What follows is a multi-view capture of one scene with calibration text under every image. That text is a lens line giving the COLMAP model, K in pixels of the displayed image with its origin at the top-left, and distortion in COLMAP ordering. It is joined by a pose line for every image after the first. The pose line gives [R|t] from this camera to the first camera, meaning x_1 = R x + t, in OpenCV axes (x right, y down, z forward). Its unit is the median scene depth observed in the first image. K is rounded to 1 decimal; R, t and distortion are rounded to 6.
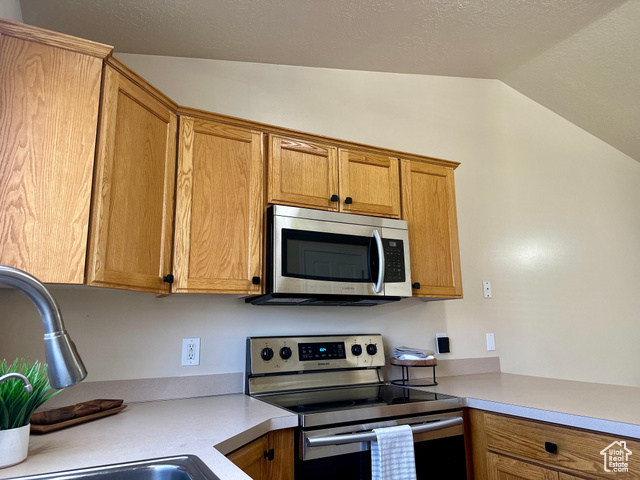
lens RADIAL K [[444.2, 0, 318.7], [0, 444.2, 240.8], [0, 0, 1]] dist [0.066316, -0.076806]
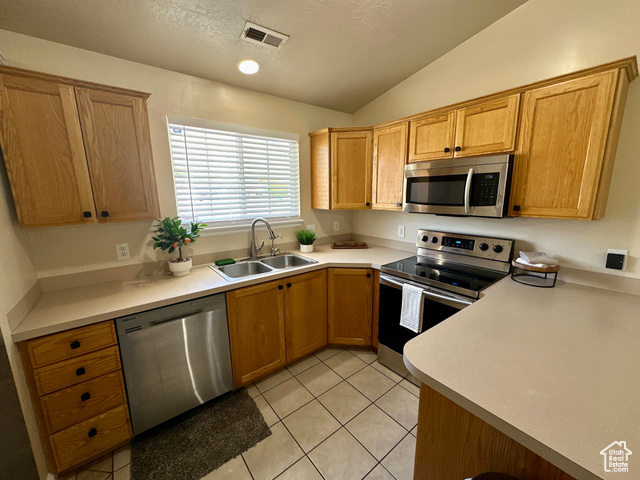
lens RADIAL K [[254.0, 0, 319.9], [0, 254.0, 239.5], [0, 0, 1]] dist [-0.007721, 0.000531]
pose [[0.191015, 0.188476, -0.963322, 0.857987], [0.195516, 0.954422, 0.225503, -0.084449], [0.961918, -0.231420, 0.145459, 0.378640]]
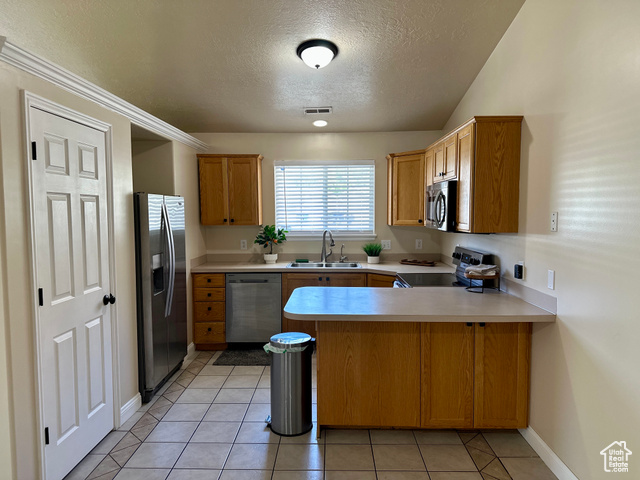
lens RADIAL K [[444.2, 0, 324.0], [0, 444.2, 242.0], [0, 0, 1]] dist [0.066316, -0.076806]
pose [[-0.470849, 0.076533, -0.878888, 1.872292], [0.178246, 0.983937, -0.009811, 0.106376], [0.864019, -0.161277, -0.476928, 1.418532]]
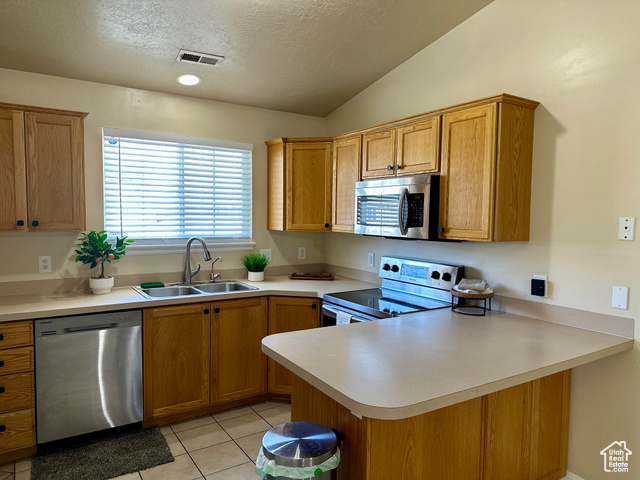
lens RADIAL K [[444.2, 0, 322.9], [0, 444.2, 240.0], [0, 0, 1]] dist [0.066316, -0.076806]
pose [[0.105376, 0.073187, -0.991736, 1.455457], [0.174701, 0.980415, 0.090914, -0.036155], [0.978967, -0.182837, 0.090527, 0.619683]]
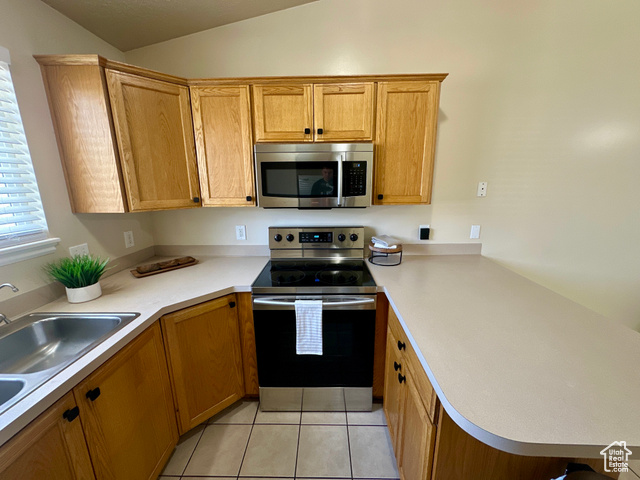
lens RADIAL K [[254.0, 0, 319.9], [0, 254.0, 240.3], [0, 0, 1]] dist [-0.007721, 0.000531]
pose [[0.881547, 0.108915, -0.459361, 0.443570], [0.087374, 0.918573, 0.385472, -0.085978], [0.463940, -0.379948, 0.800249, 0.304848]]
